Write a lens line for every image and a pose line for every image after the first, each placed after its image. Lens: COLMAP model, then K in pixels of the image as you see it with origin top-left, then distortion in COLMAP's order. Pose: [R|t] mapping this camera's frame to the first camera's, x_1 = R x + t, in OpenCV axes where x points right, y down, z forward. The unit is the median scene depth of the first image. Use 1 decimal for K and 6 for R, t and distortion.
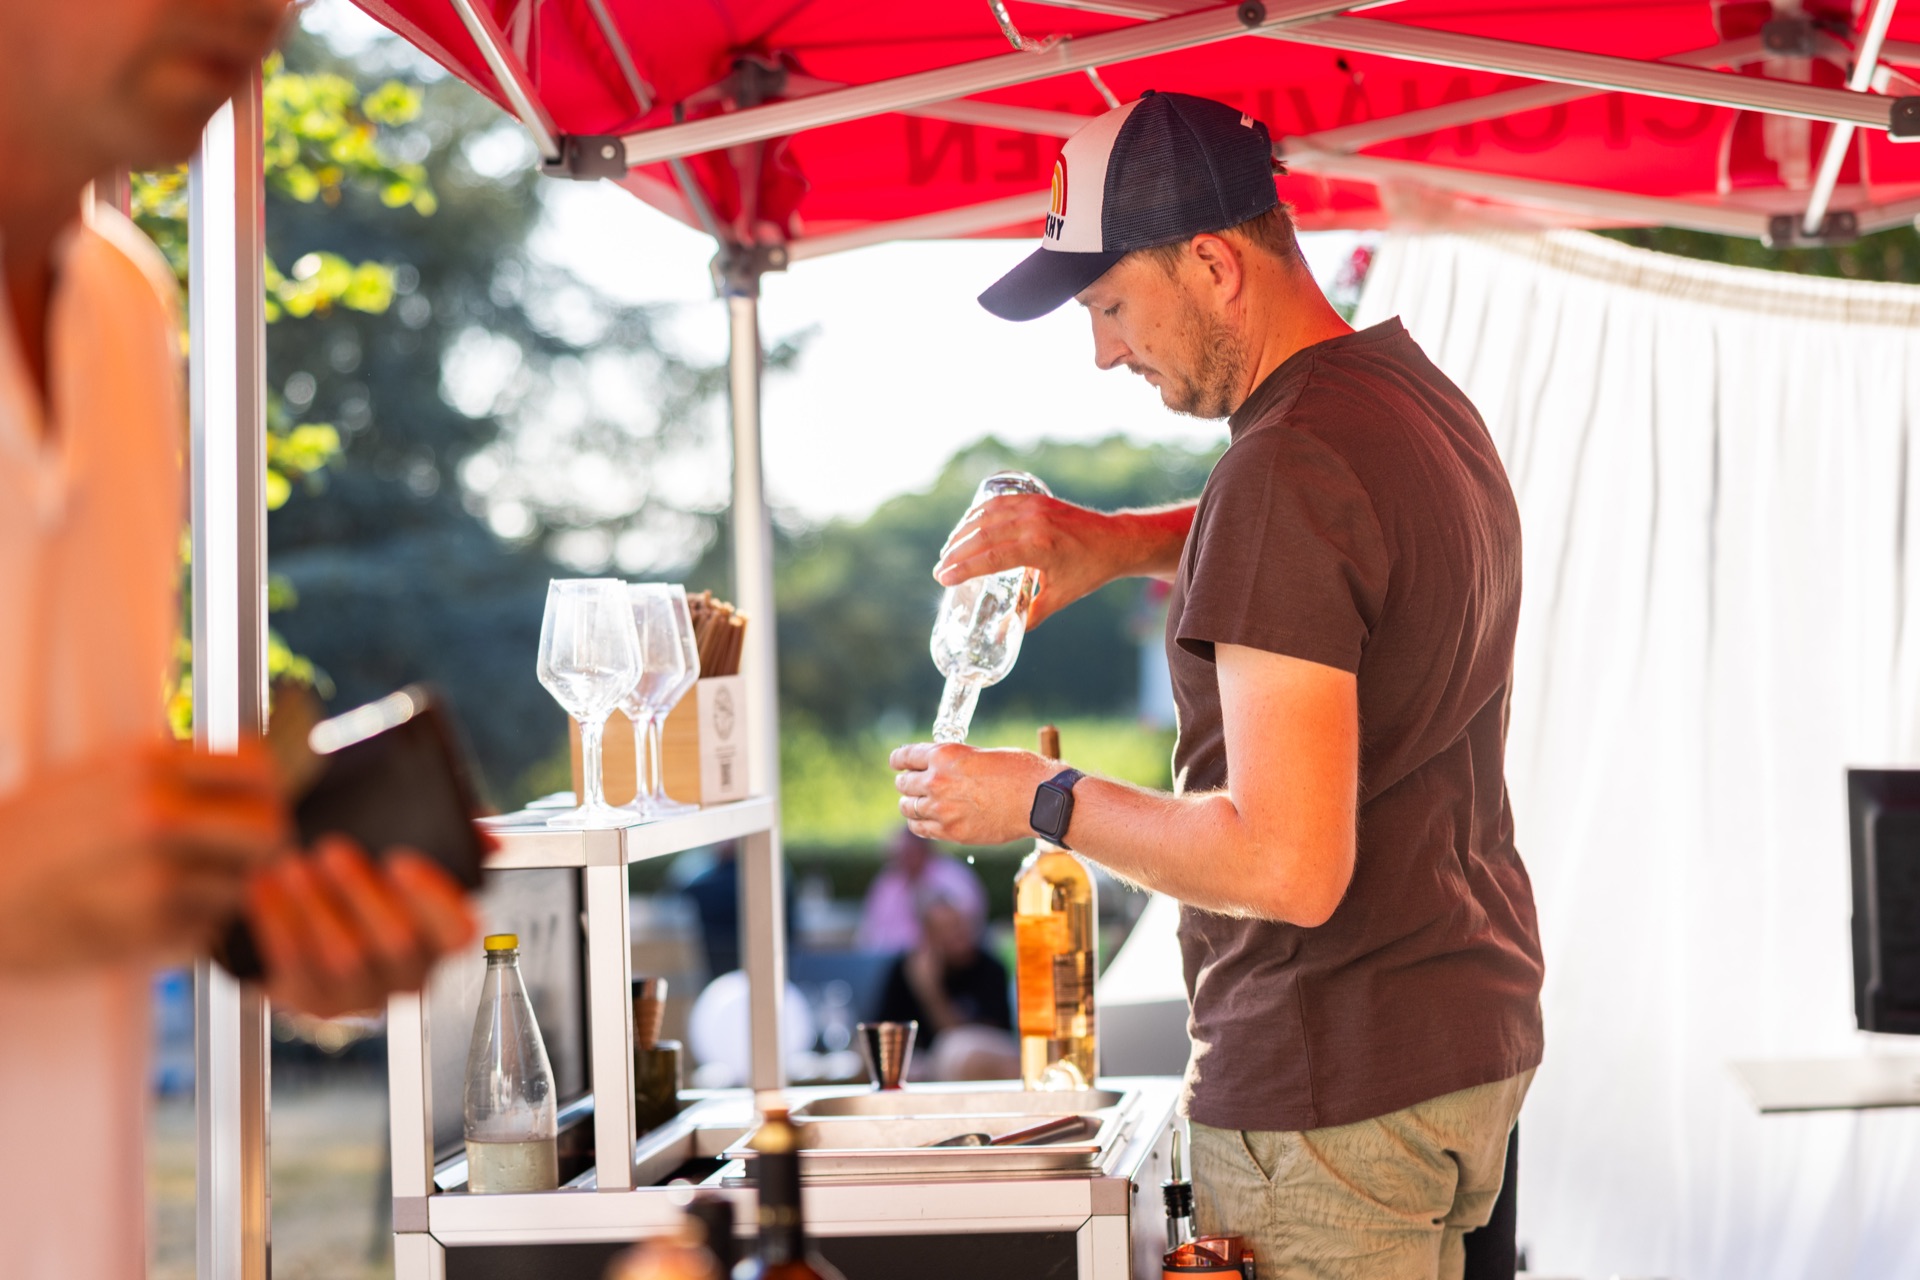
lens RADIAL K [[3872.9, 0, 959.9], [0, 3872.9, 640.2], [0, 0, 1]] dist [0.017080, 0.000000]
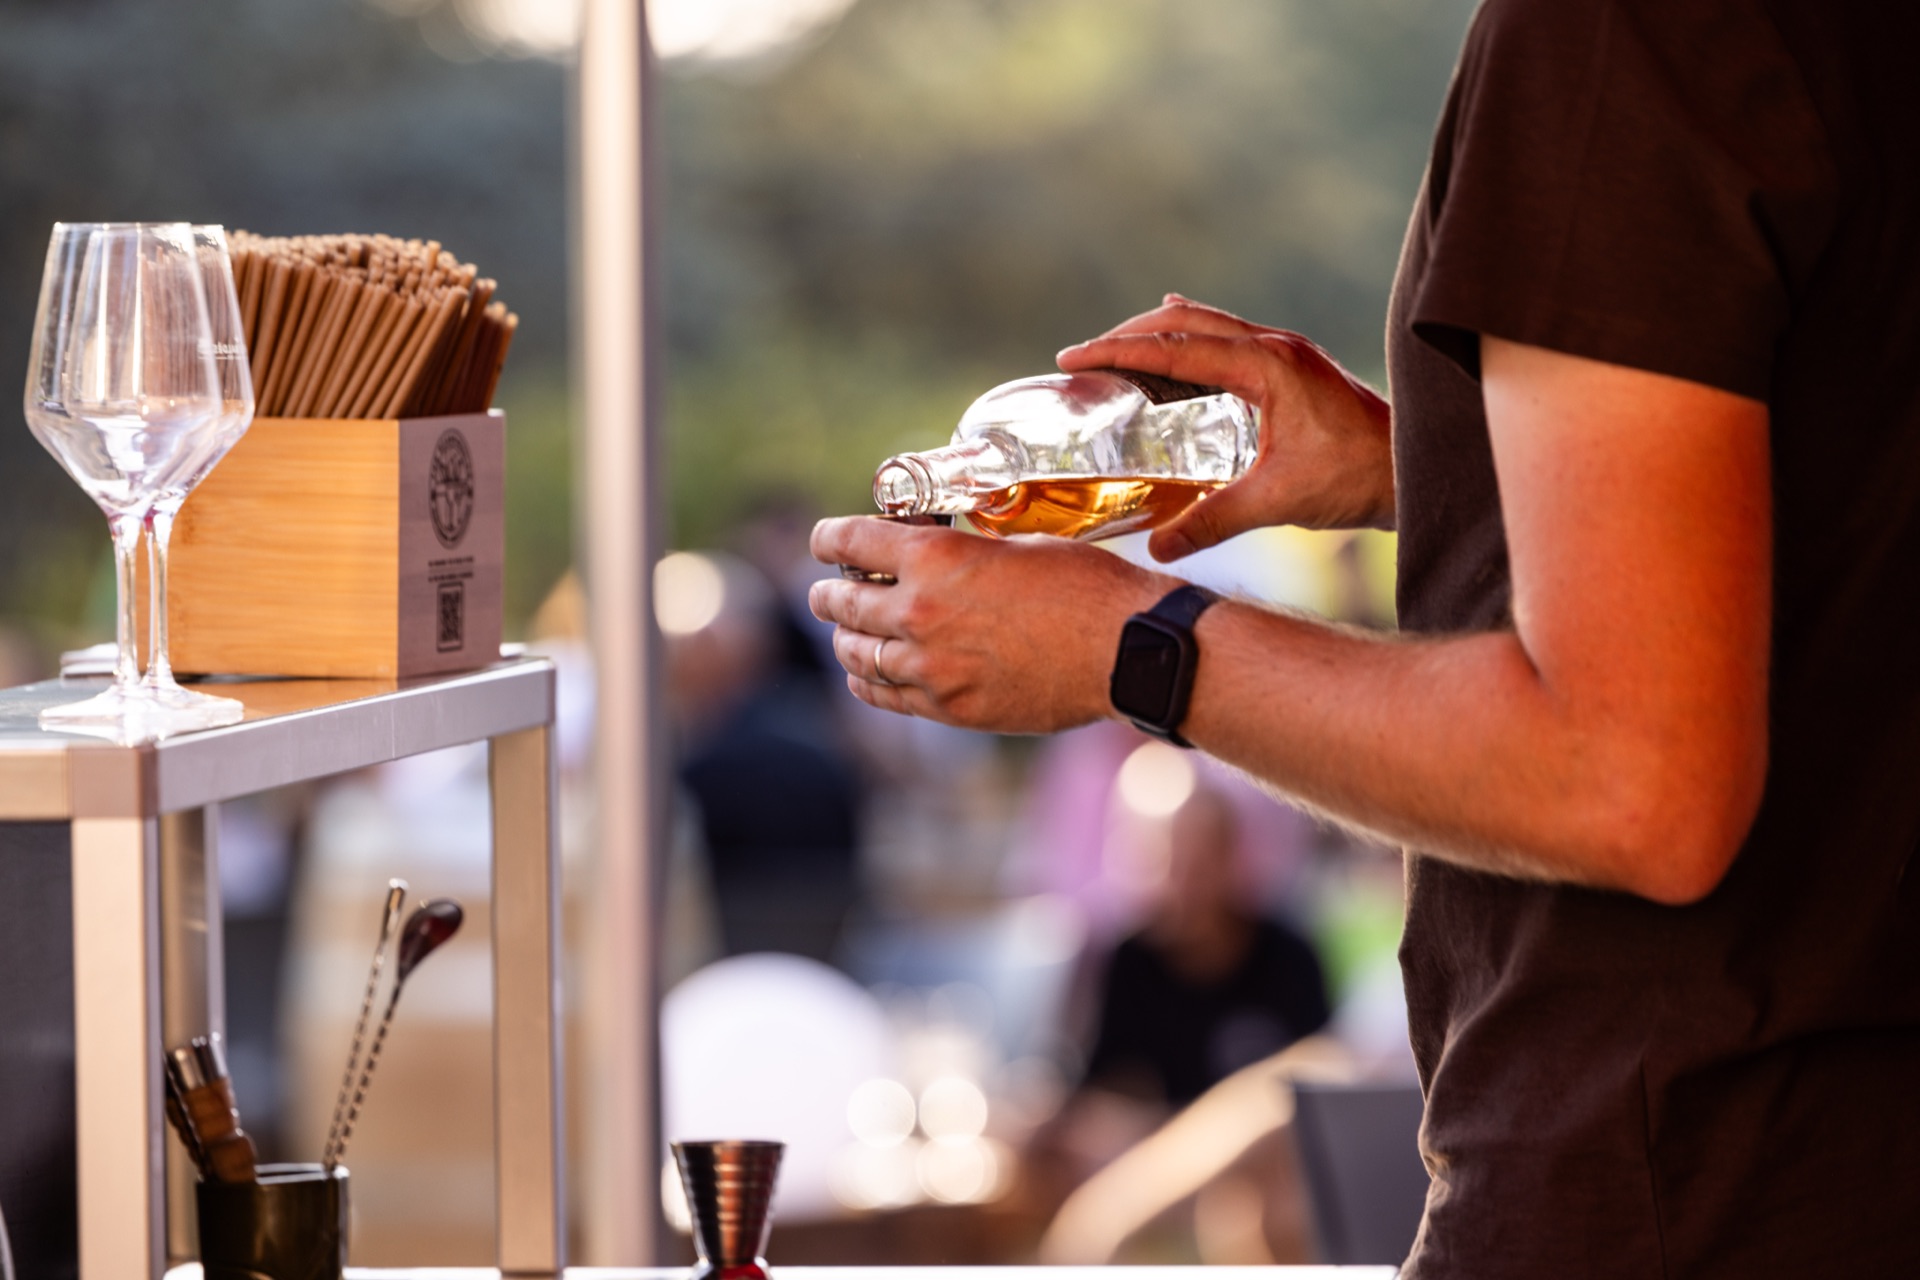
lens RADIAL K [[7163.8, 0, 959.8], [0, 7163.8, 639.8], [0, 0, 1]] dist [-0.395181, 0.000000]
pose [[0.999893, 0.002058, -0.014471, 0.012373], [-0.001270, 0.998527, 0.054238, -0.008889], [0.014562, -0.054214, 0.998423, 0.100850]]
